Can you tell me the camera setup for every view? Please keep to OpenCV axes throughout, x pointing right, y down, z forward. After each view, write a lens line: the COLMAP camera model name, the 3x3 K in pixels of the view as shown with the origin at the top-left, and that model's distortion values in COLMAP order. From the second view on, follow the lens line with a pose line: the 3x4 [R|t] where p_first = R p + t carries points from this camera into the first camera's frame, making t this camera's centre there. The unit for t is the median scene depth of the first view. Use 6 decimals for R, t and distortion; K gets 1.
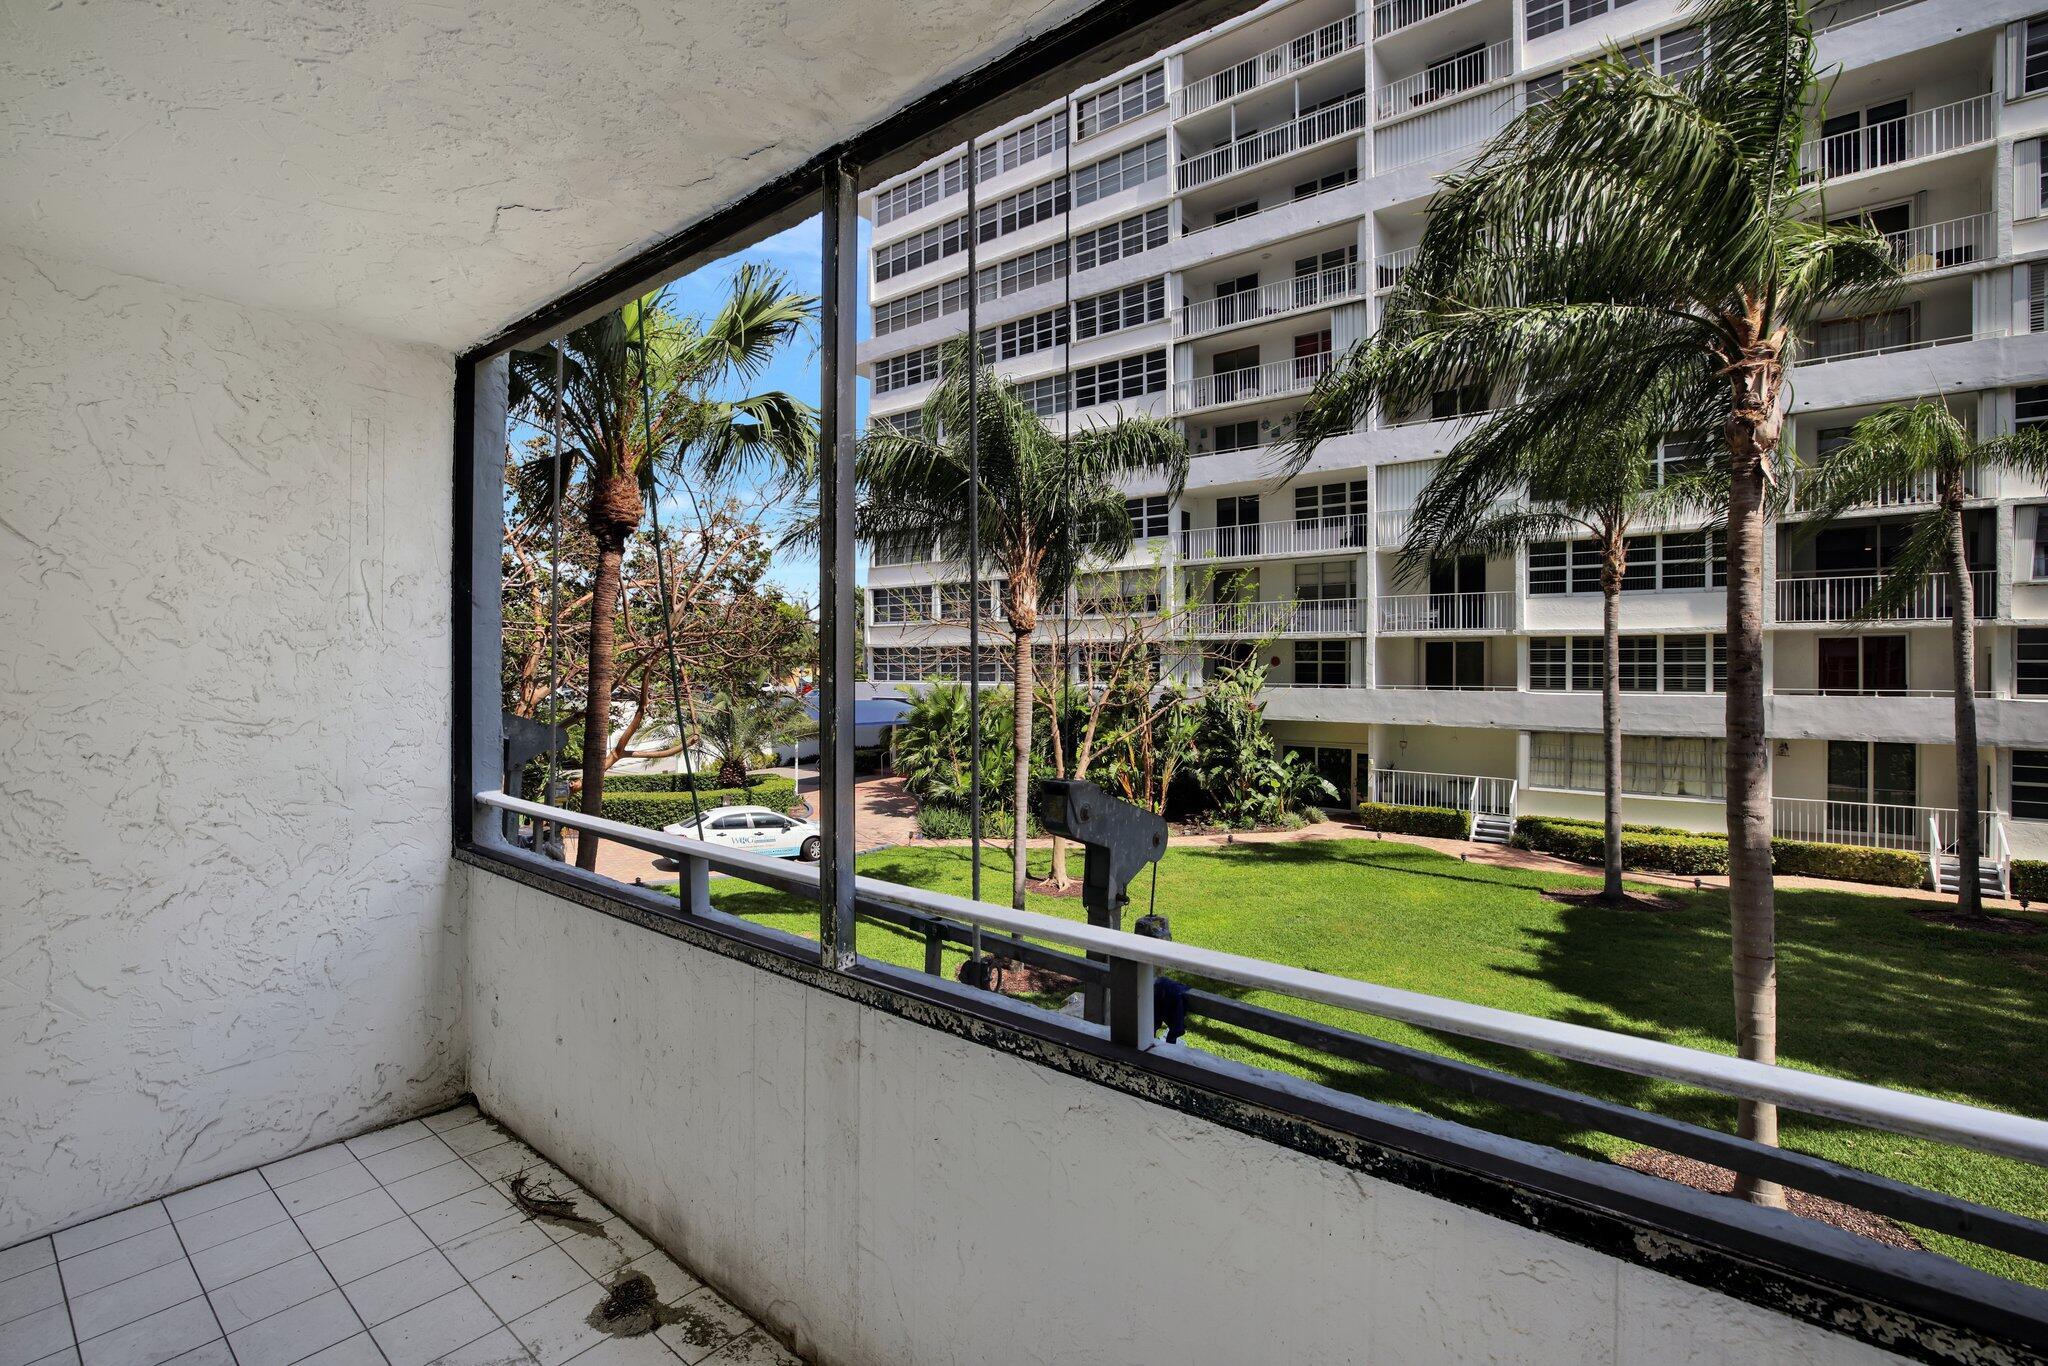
lens RADIAL K [[904.8, 0, 1015.8], [0, 904.8, 667.5], [0, 0, 1]] dist [-0.047407, 0.018647]
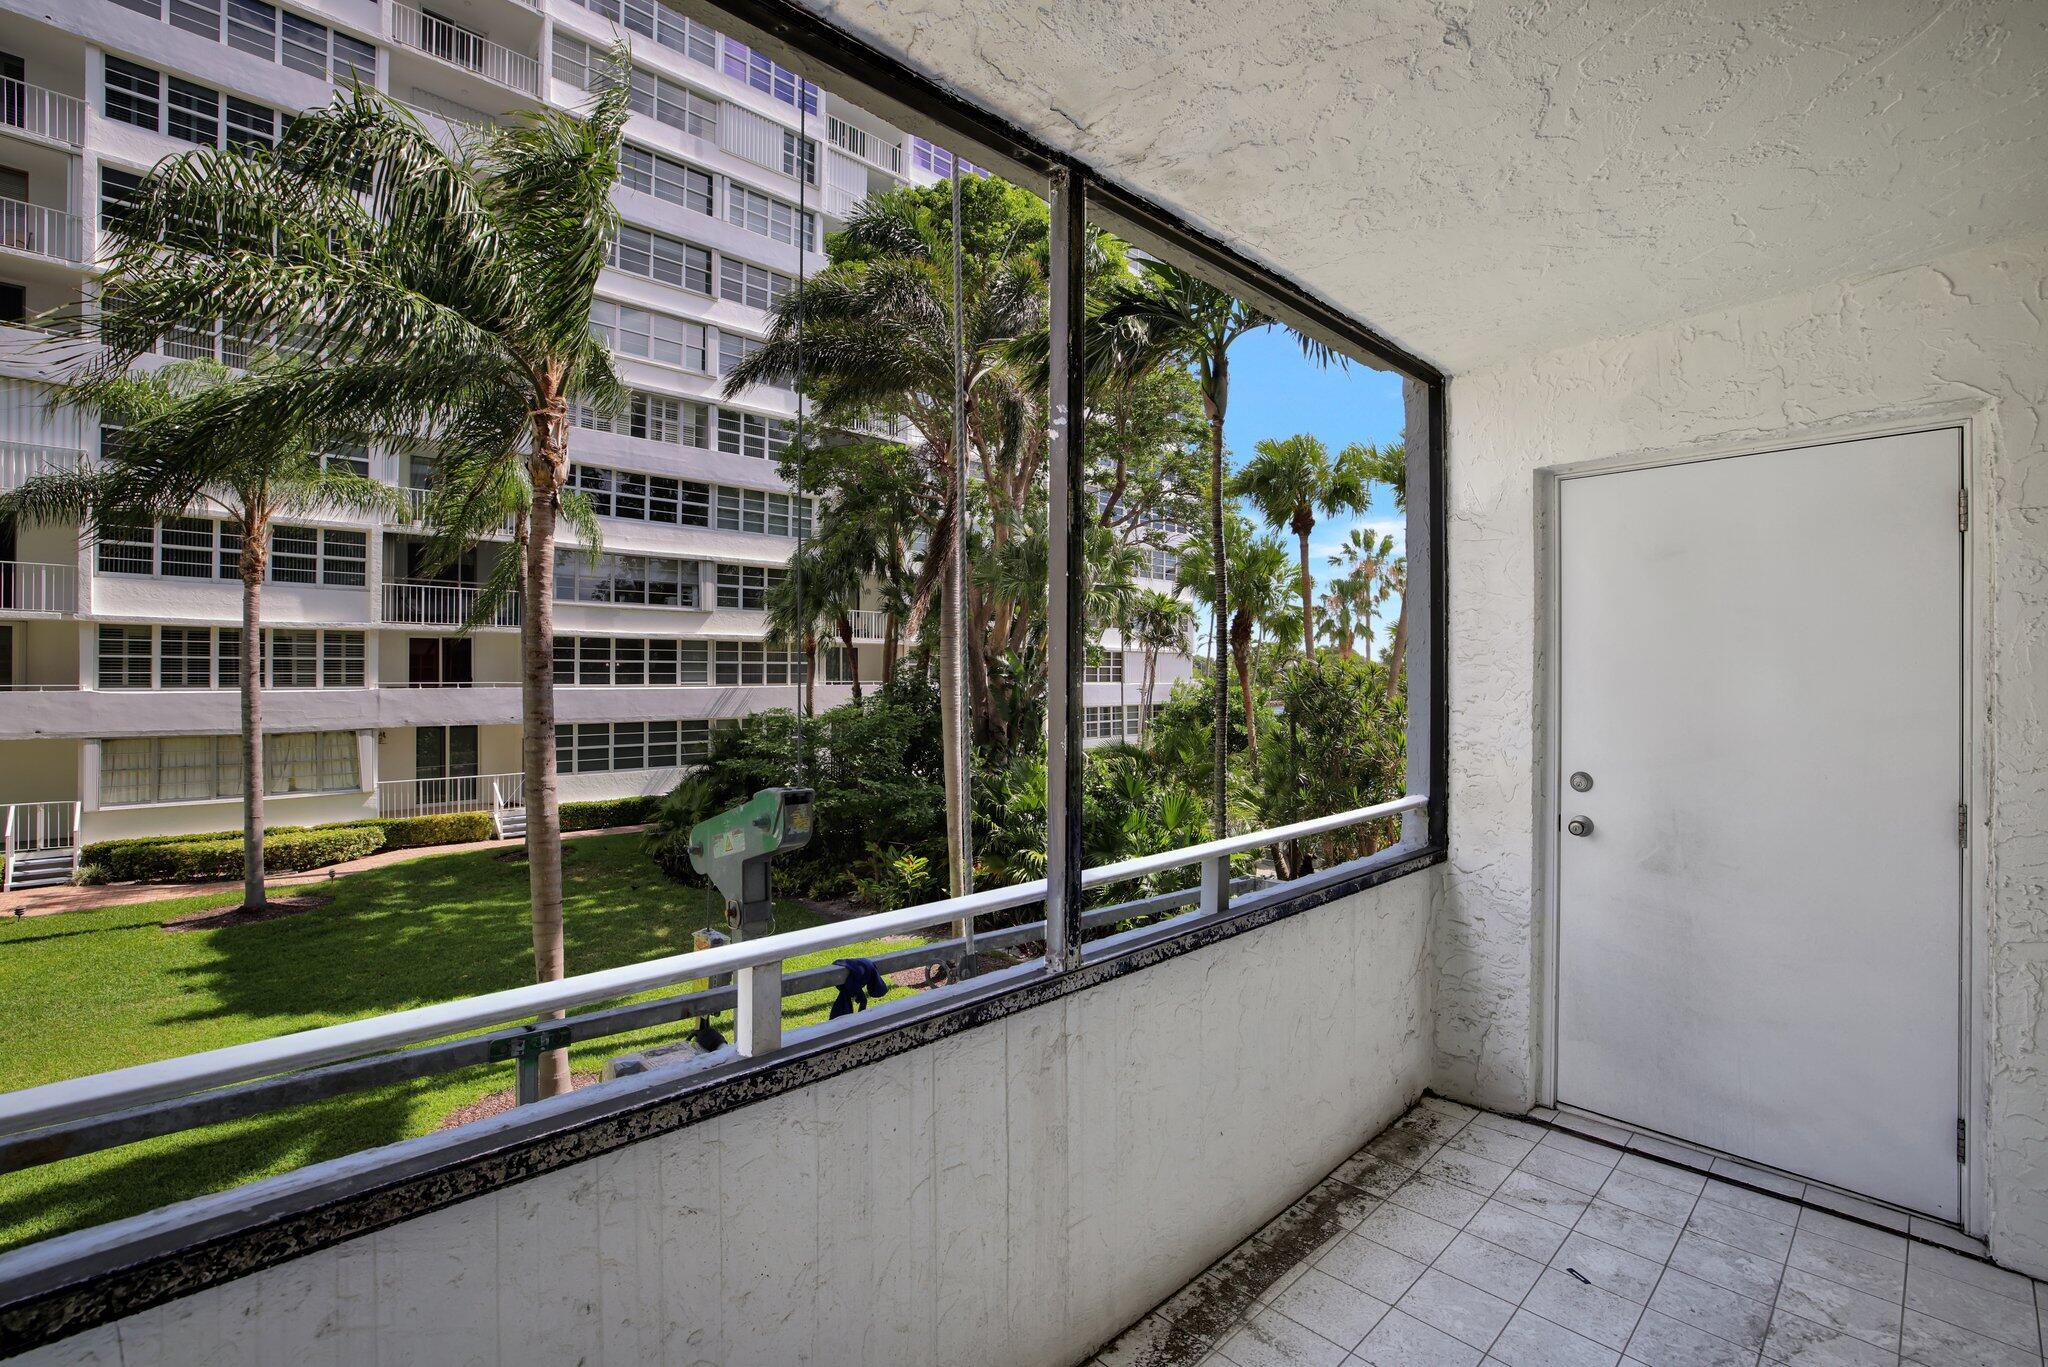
lens RADIAL K [[912.3, 0, 978.3], [0, 912.3, 671.3], [0, 0, 1]] dist [-0.046042, 0.019812]
pose [[0.163535, -0.002150, 0.986535, -0.126637], [-0.008296, 0.999959, 0.003554, -0.000269], [-0.986503, -0.008766, 0.163511, 0.096940]]
